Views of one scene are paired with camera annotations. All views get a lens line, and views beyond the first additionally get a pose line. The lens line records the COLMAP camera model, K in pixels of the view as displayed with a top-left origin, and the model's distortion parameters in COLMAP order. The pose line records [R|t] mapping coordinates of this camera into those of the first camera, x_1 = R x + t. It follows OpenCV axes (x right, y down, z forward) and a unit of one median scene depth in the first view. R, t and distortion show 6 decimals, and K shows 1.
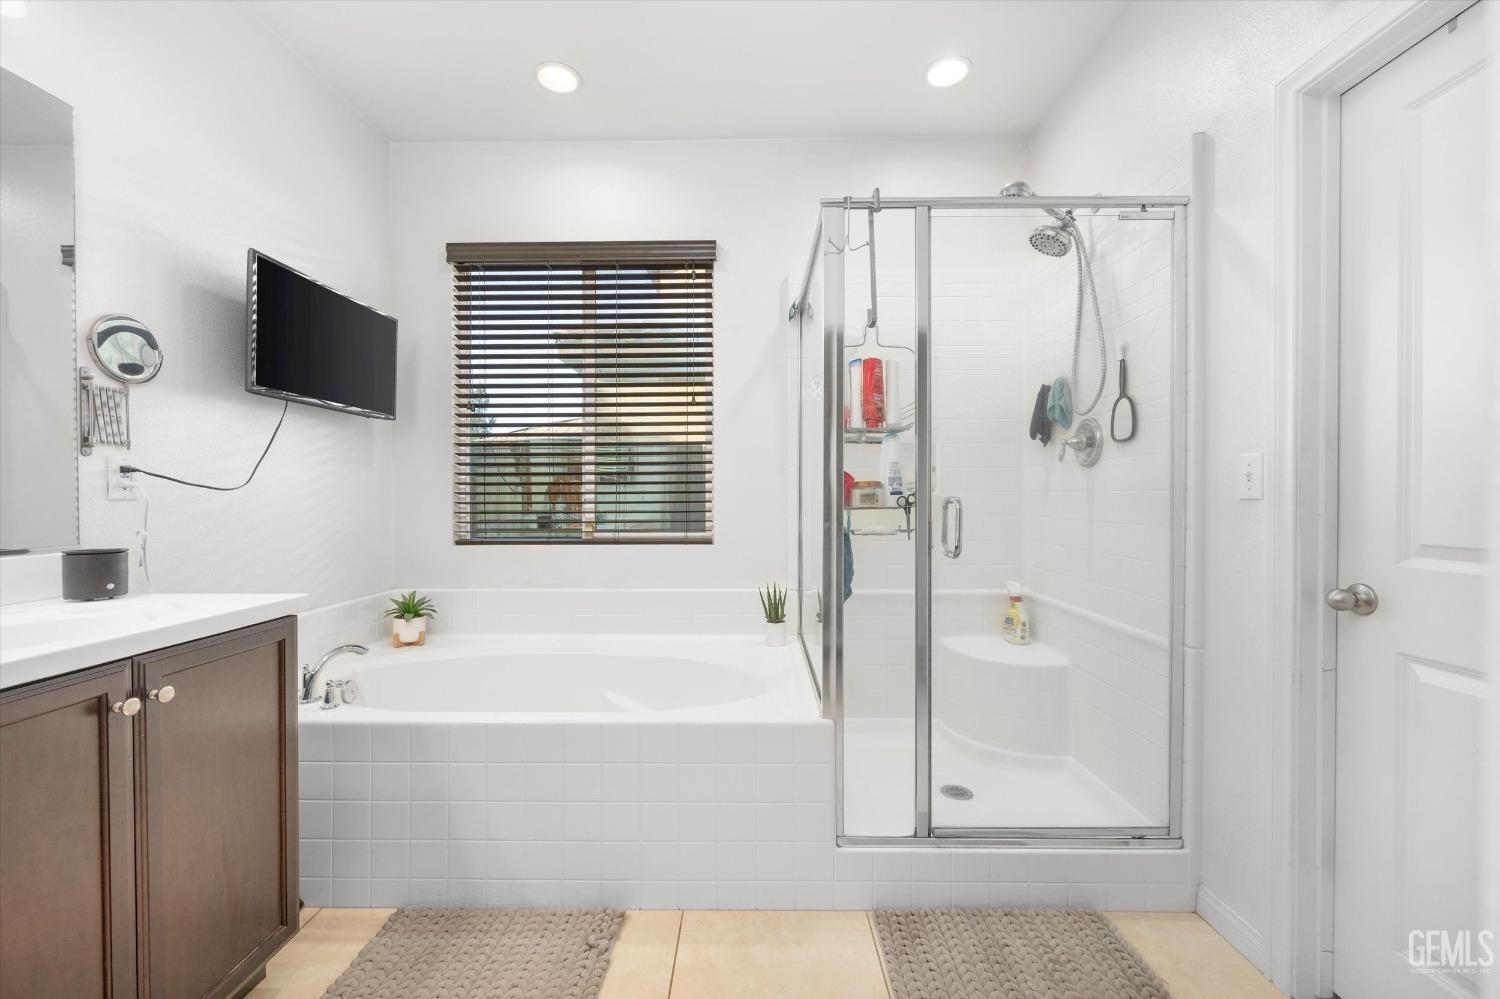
lens RADIAL K [[600.8, 0, 751.3], [0, 600.8, 501.2], [0, 0, 1]] dist [-0.001821, 0.000202]
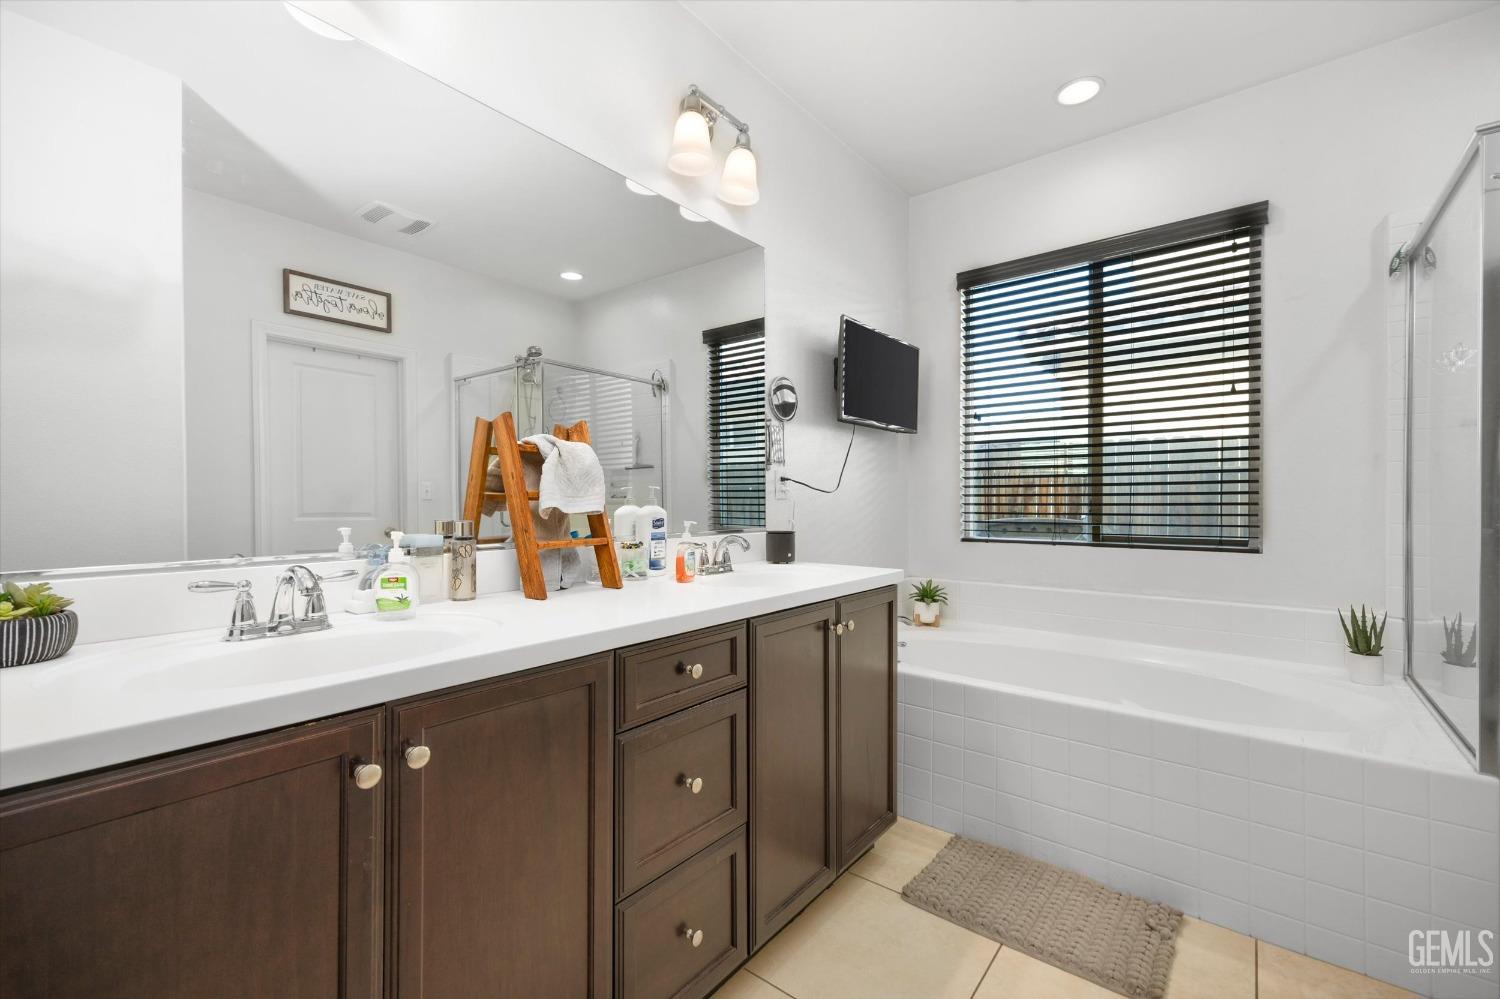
lens RADIAL K [[628.2, 0, 748.8], [0, 628.2, 502.5], [0, 0, 1]] dist [0.001621, 0.000048]
pose [[0.780826, 0.003943, -0.624736, -0.086245], [-0.007404, 0.999968, -0.002941, 0.007599], [0.624705, 0.006922, 0.780830, -0.189079]]
